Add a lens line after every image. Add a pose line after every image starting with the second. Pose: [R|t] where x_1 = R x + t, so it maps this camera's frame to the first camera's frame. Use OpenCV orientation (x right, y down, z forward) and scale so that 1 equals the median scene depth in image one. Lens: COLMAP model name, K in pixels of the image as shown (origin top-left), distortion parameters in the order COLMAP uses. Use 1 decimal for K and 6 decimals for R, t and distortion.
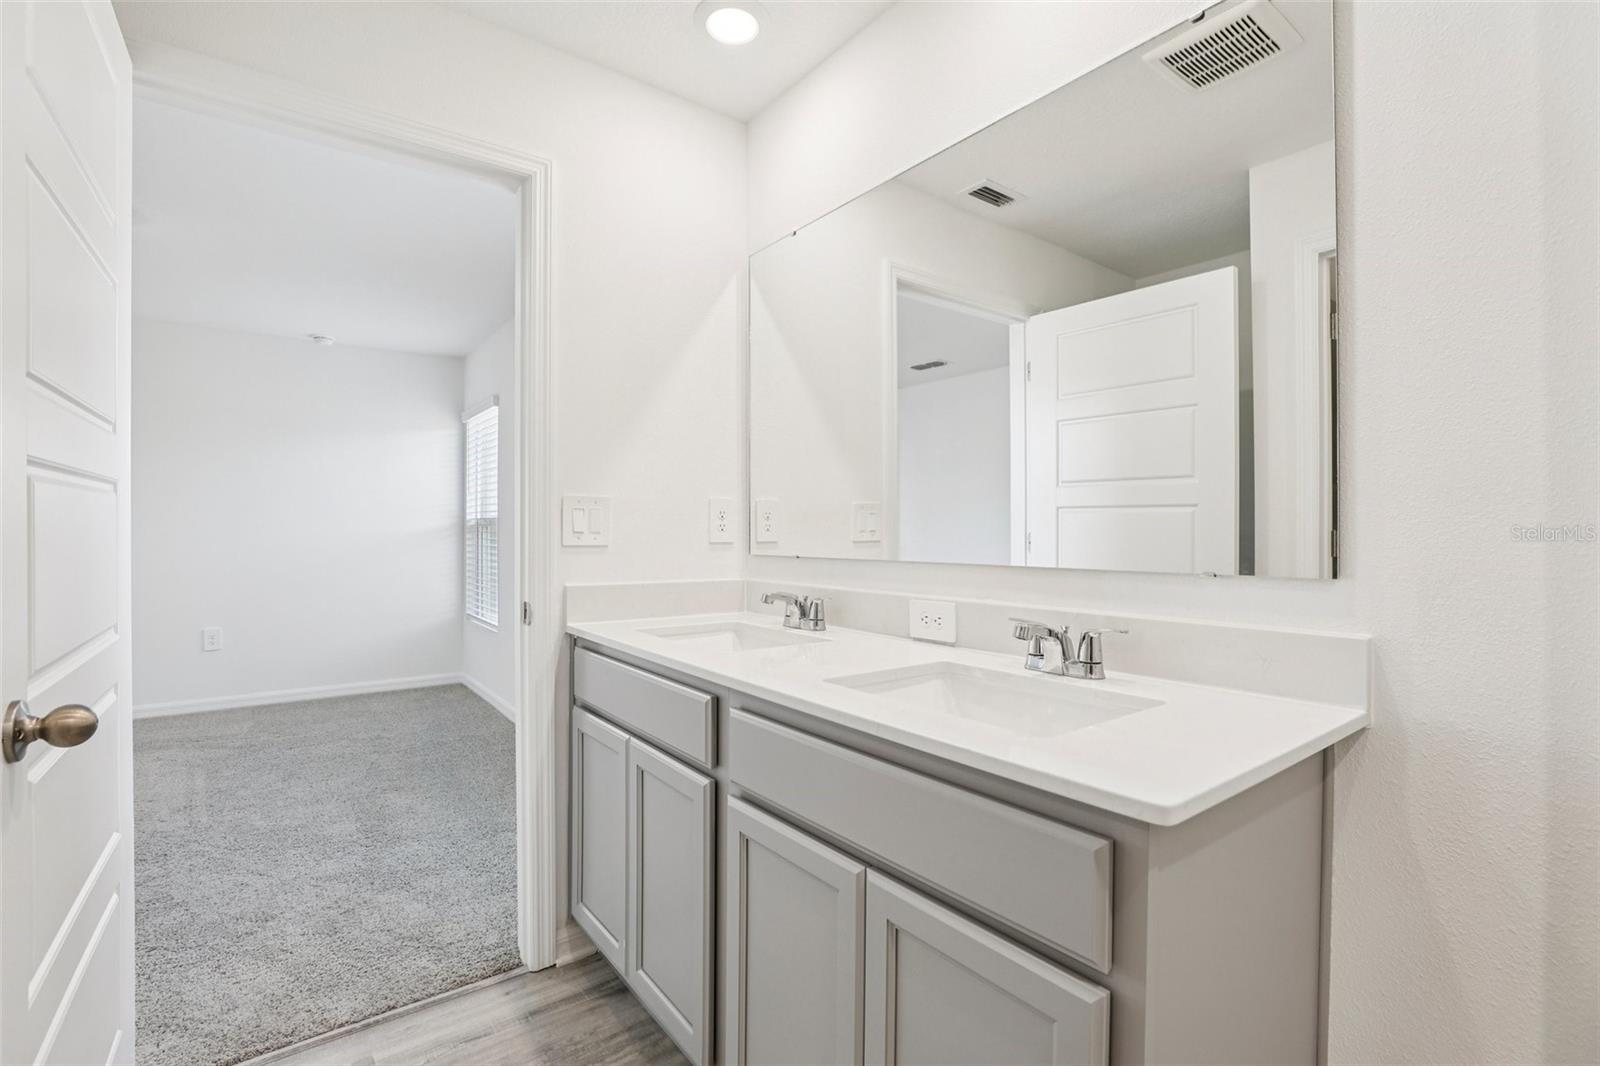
lens RADIAL K [[725.2, 0, 800.0], [0, 725.2, 533.0], [0, 0, 1]] dist [-0.043420, 0.013780]
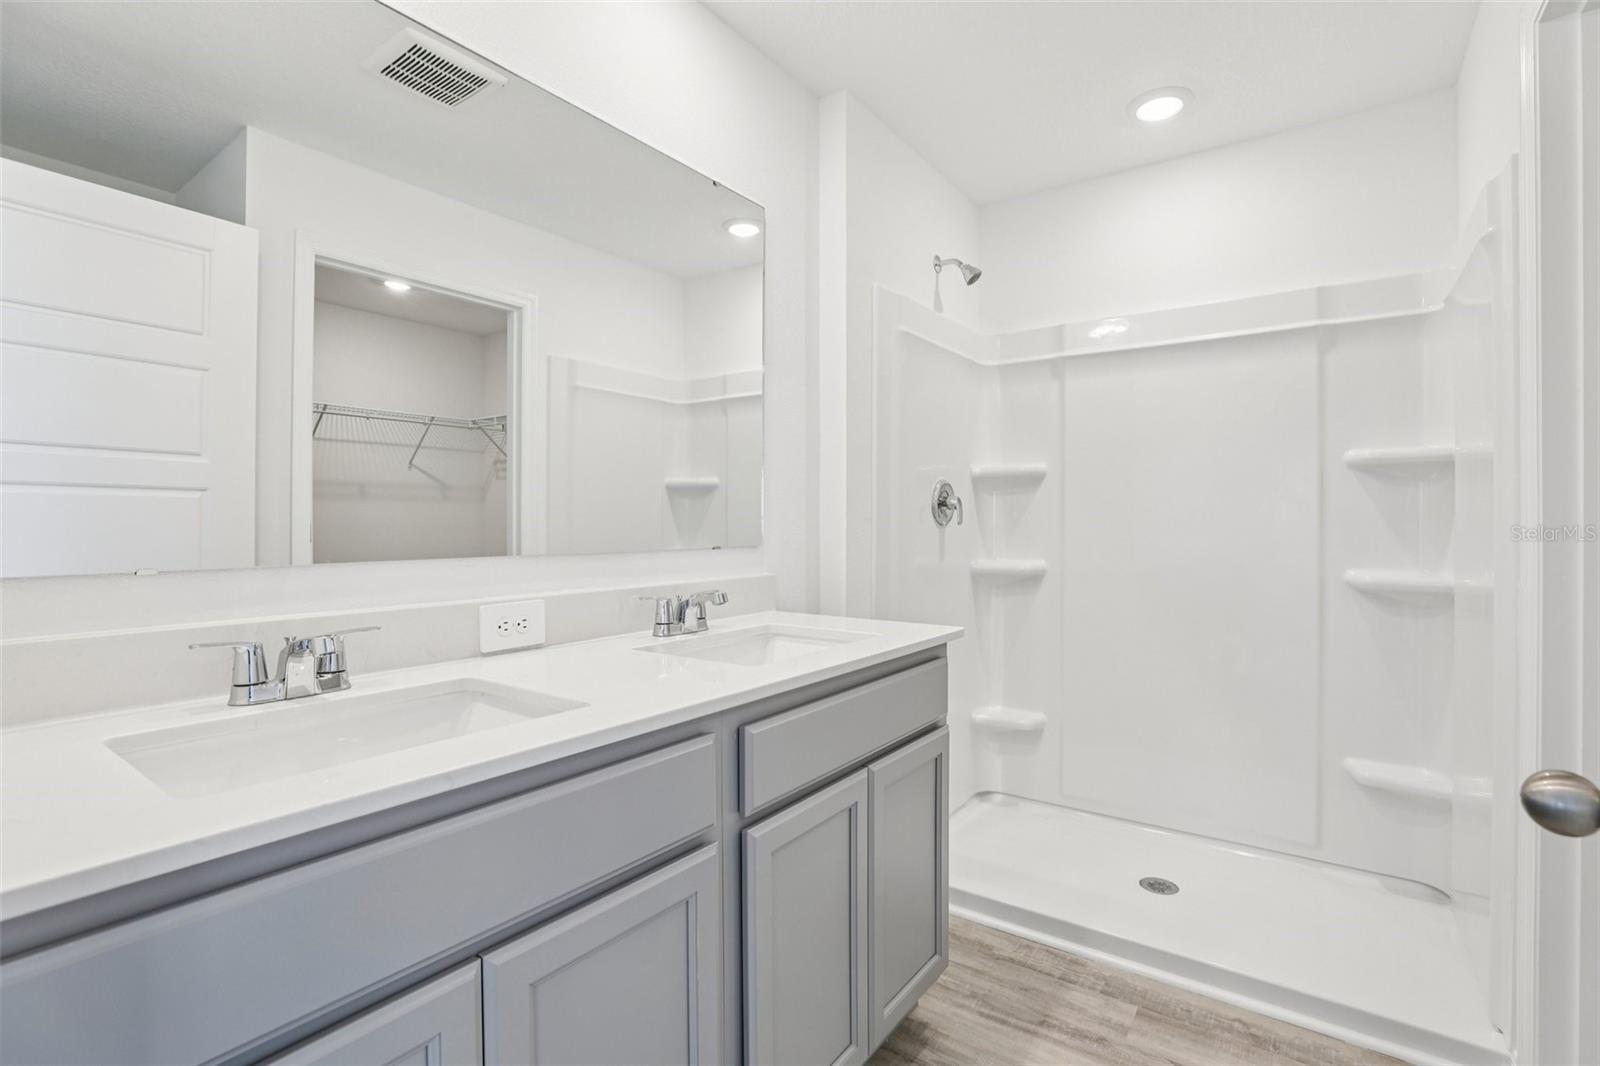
lens RADIAL K [[730.2, 0, 800.9], [0, 730.2, 529.8], [0, 0, 1]] dist [-0.046827, 0.015264]
pose [[-0.294118, -0.006248, 0.955749, -0.627391], [0.000778, 0.999977, 0.006776, 0.004163], [-0.955769, 0.002736, -0.294106, 0.810540]]
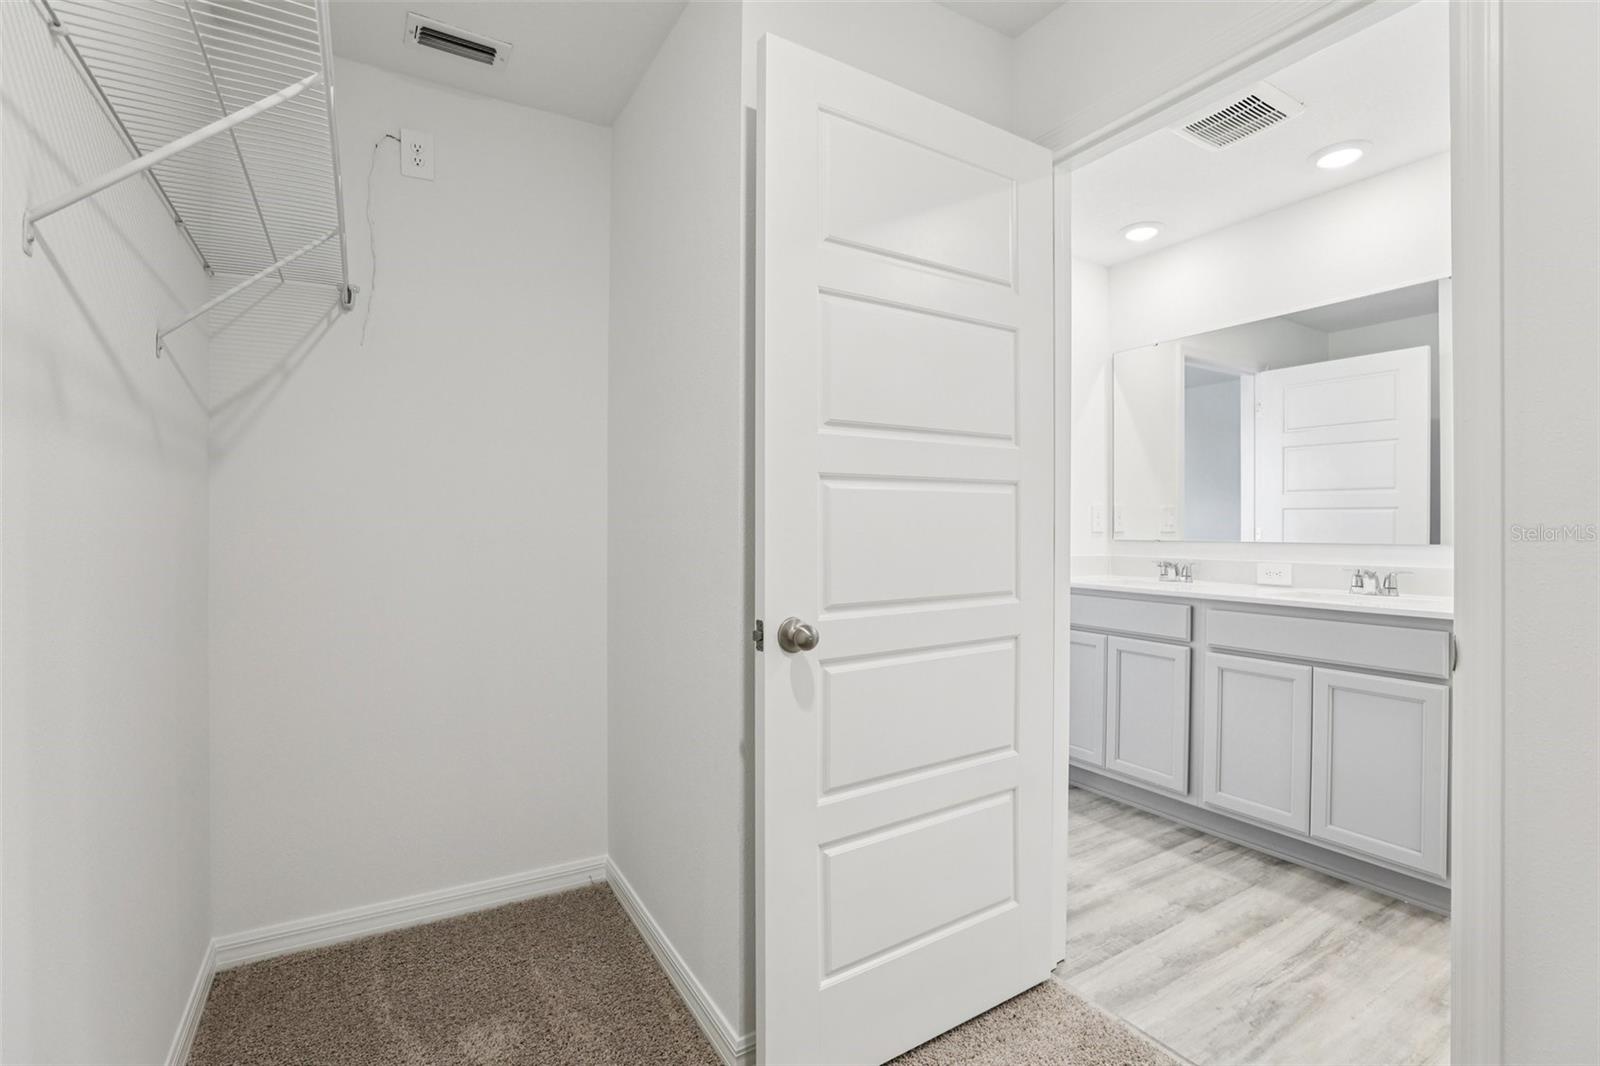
lens RADIAL K [[730.2, 0, 800.9], [0, 730.2, 529.8], [0, 0, 1]] dist [-0.046827, 0.015264]
pose [[0.994821, 0.001583, -0.101630, -0.719377], [-0.001231, 0.999993, 0.003527, 0.003868], [0.101635, -0.003383, 0.994816, -0.805421]]
